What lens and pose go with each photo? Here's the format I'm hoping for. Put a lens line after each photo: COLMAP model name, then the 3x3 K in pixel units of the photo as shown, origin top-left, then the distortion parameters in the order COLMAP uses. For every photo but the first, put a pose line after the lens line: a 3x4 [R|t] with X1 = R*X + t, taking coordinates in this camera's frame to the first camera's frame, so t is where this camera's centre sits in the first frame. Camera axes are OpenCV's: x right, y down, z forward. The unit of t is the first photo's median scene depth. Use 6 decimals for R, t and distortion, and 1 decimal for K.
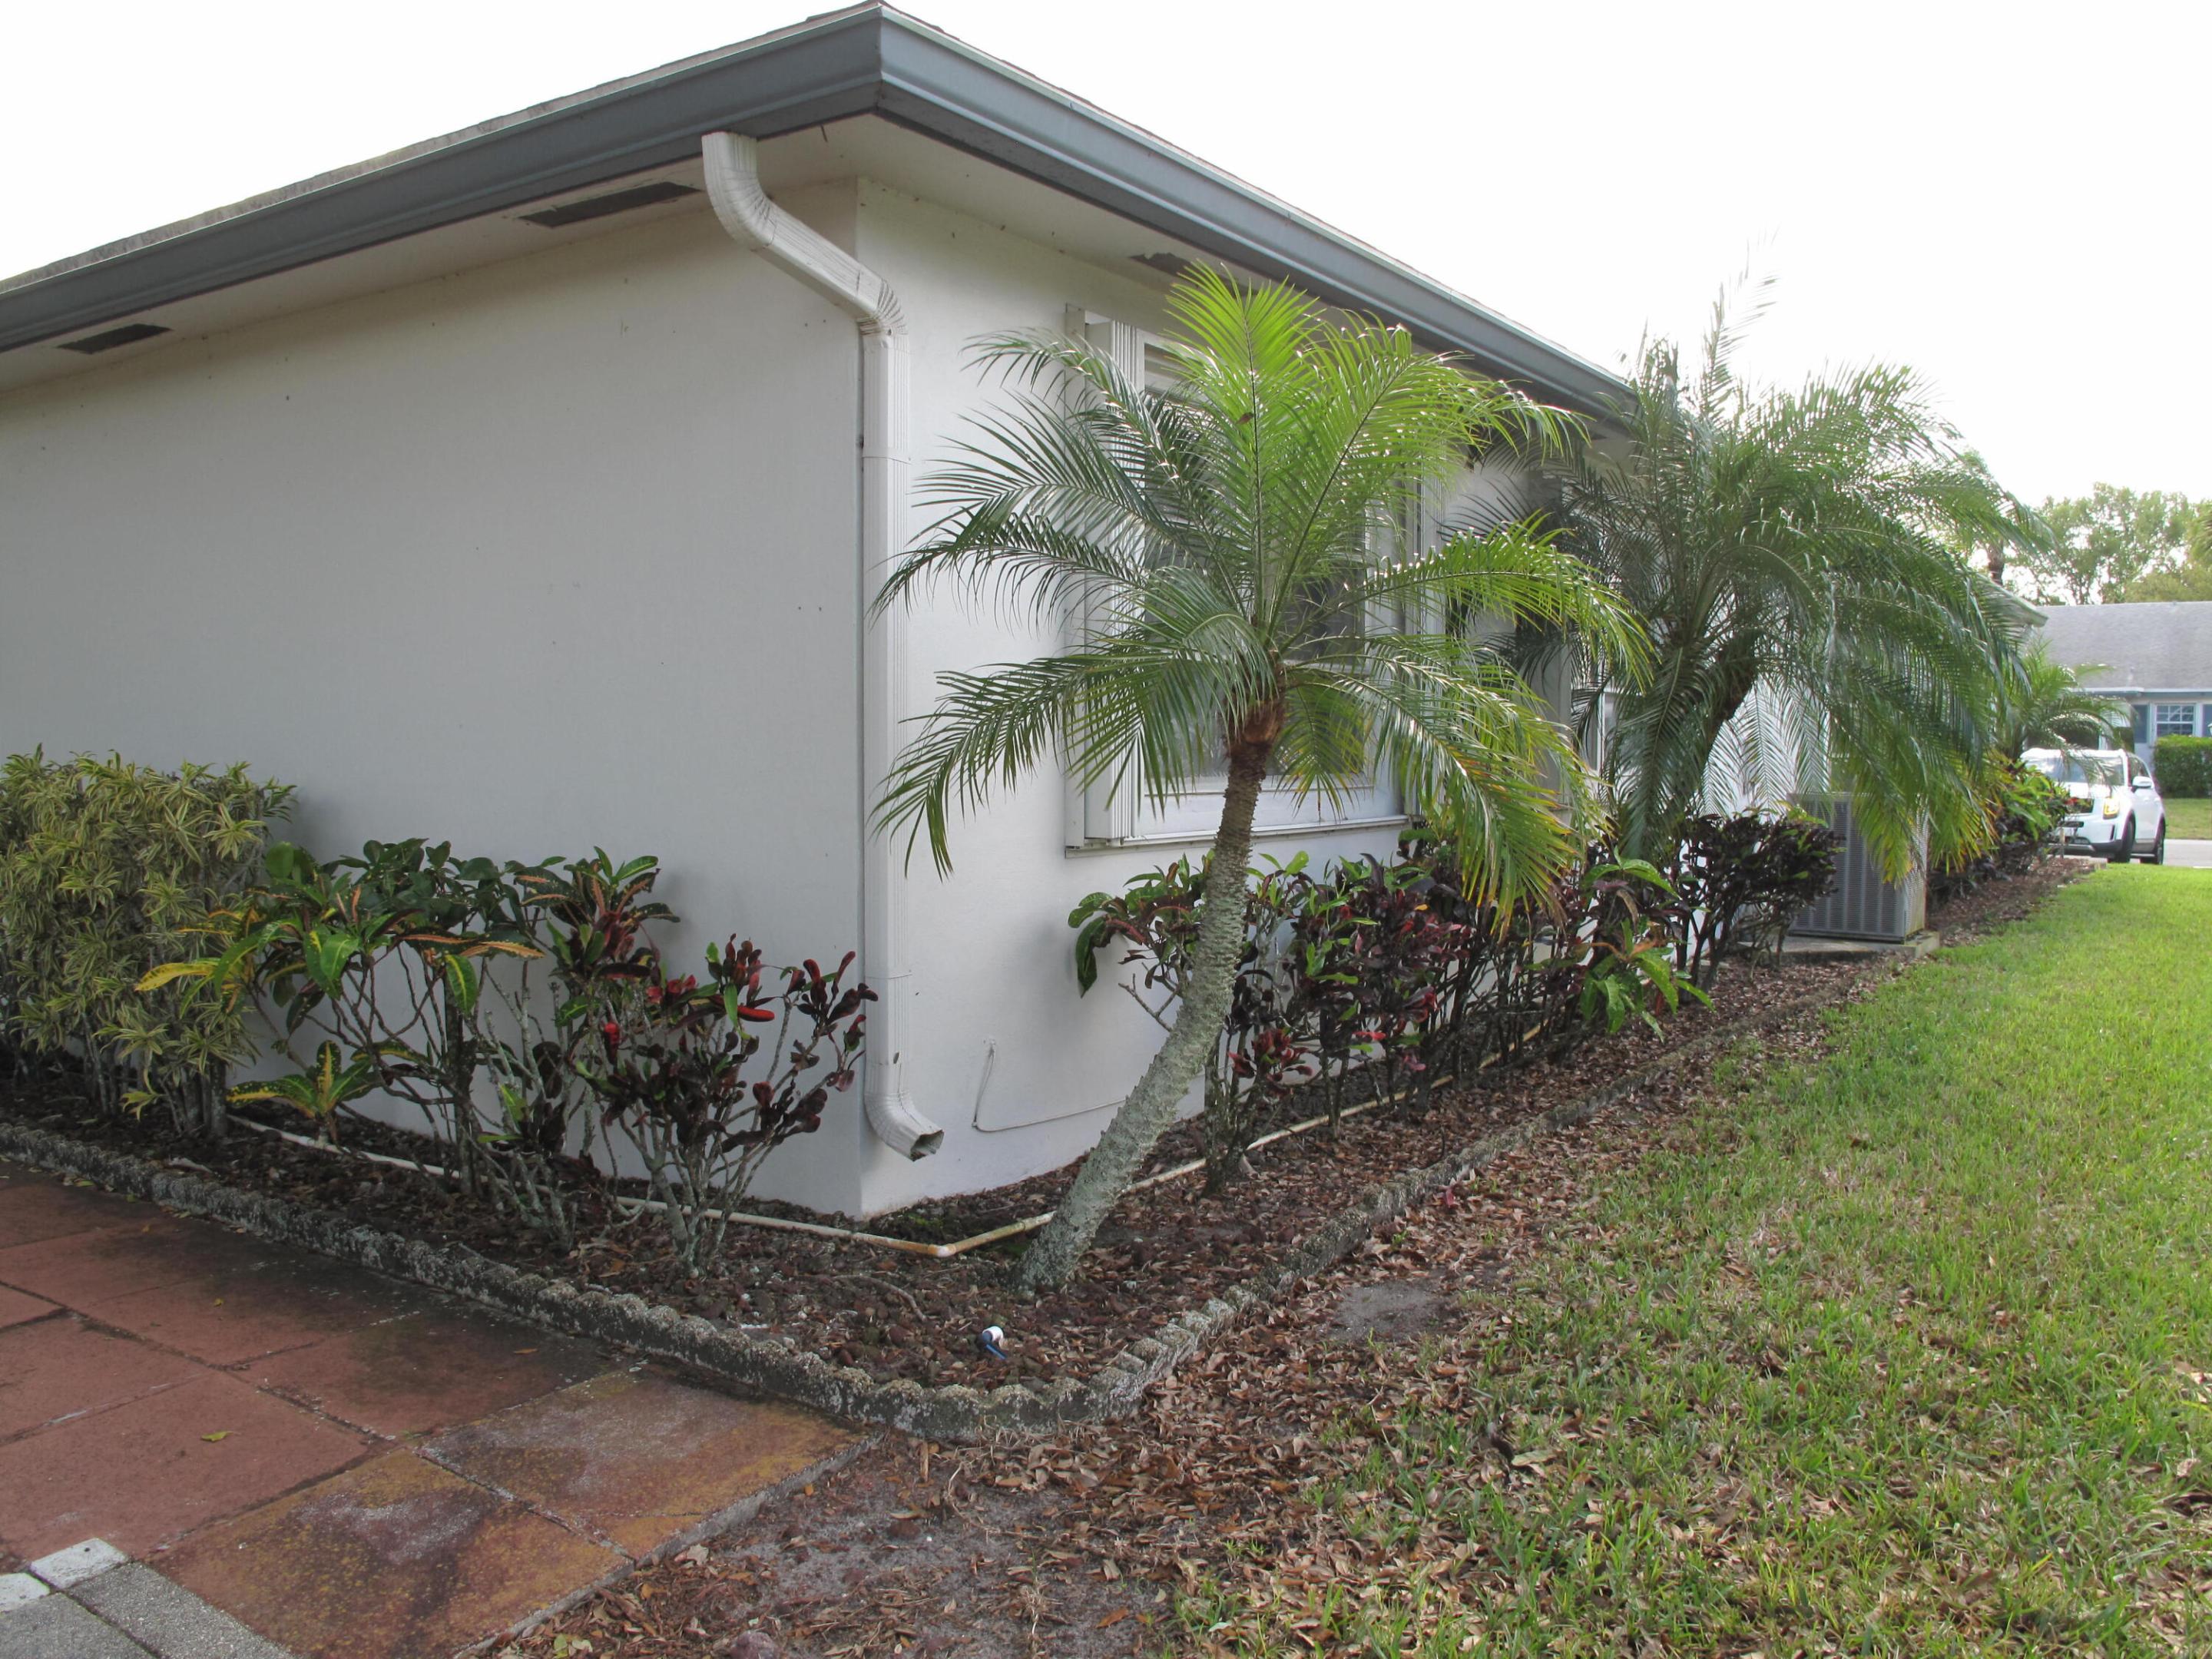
lens RADIAL K [[1844.5, 0, 1106.0], [0, 1844.5, 829.5], [0, 0, 1]] dist [-0.131154, 0.095360]
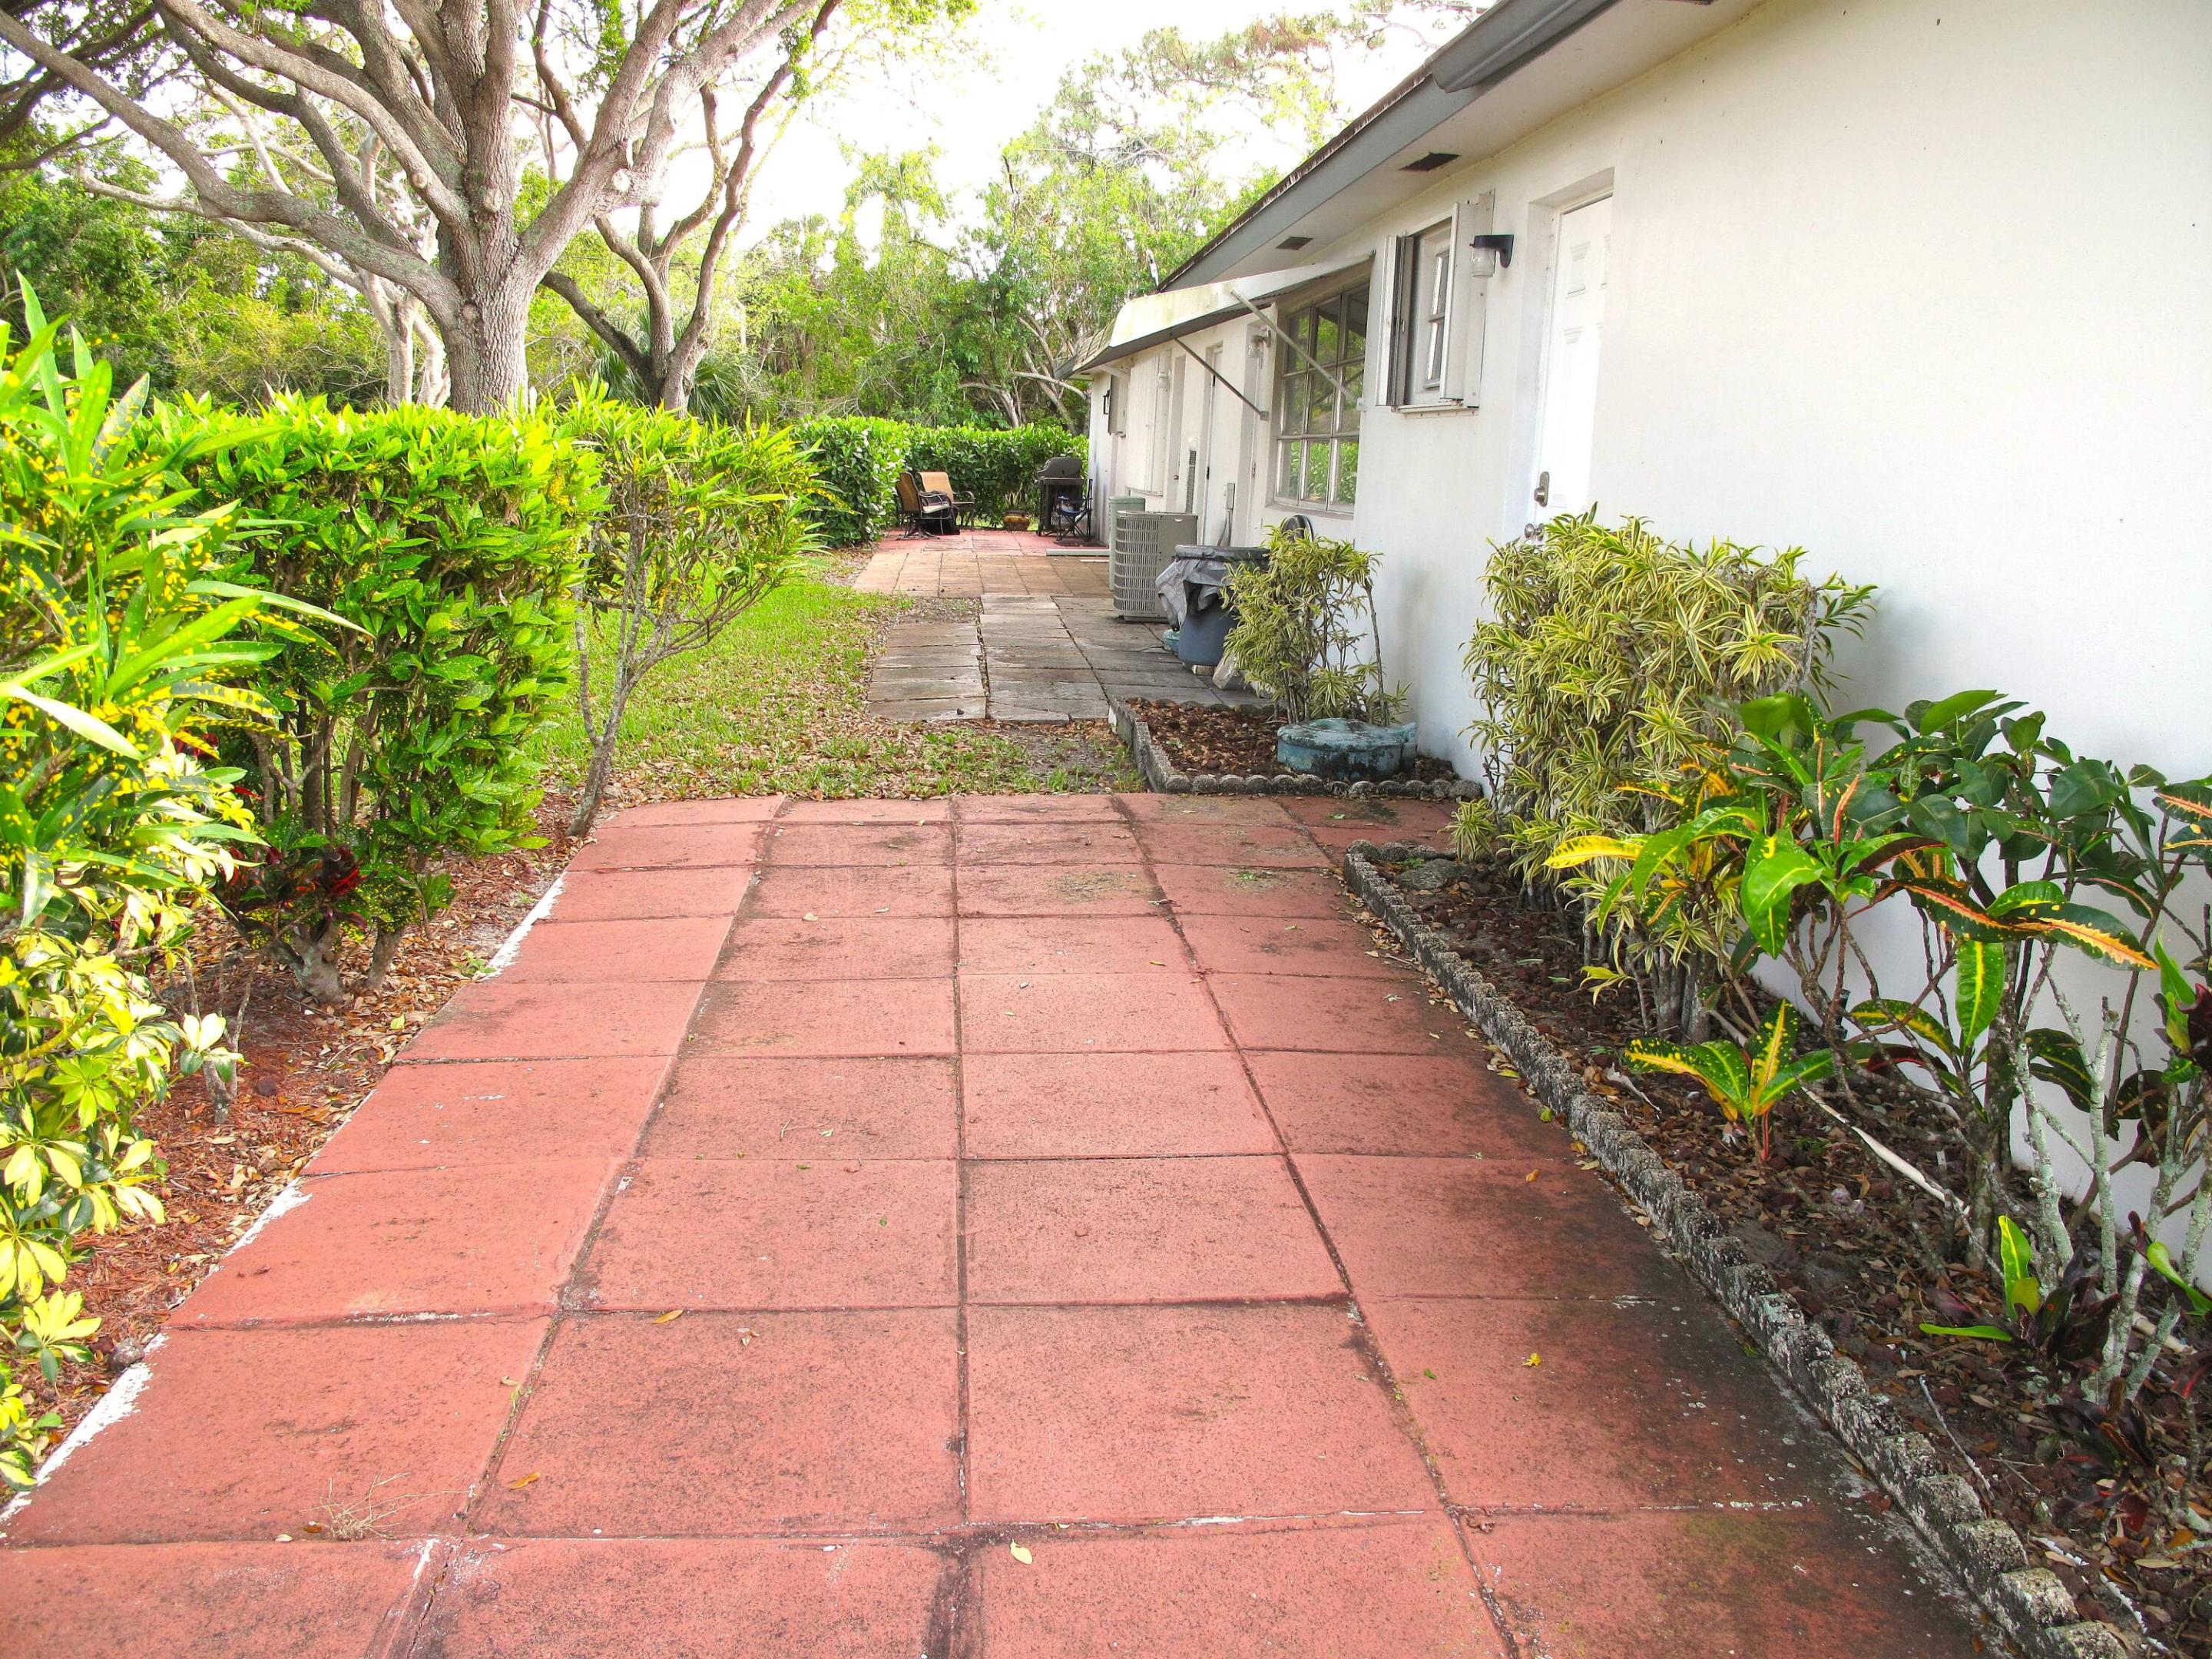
lens RADIAL K [[1844.5, 0, 1106.0], [0, 1844.5, 829.5], [0, 0, 1]] dist [-0.131154, 0.095360]
pose [[0.618707, 0.186223, -0.763232, -0.103657], [-0.088689, 0.981846, 0.167669, -0.029490], [0.780600, -0.036048, 0.623991, 0.420422]]
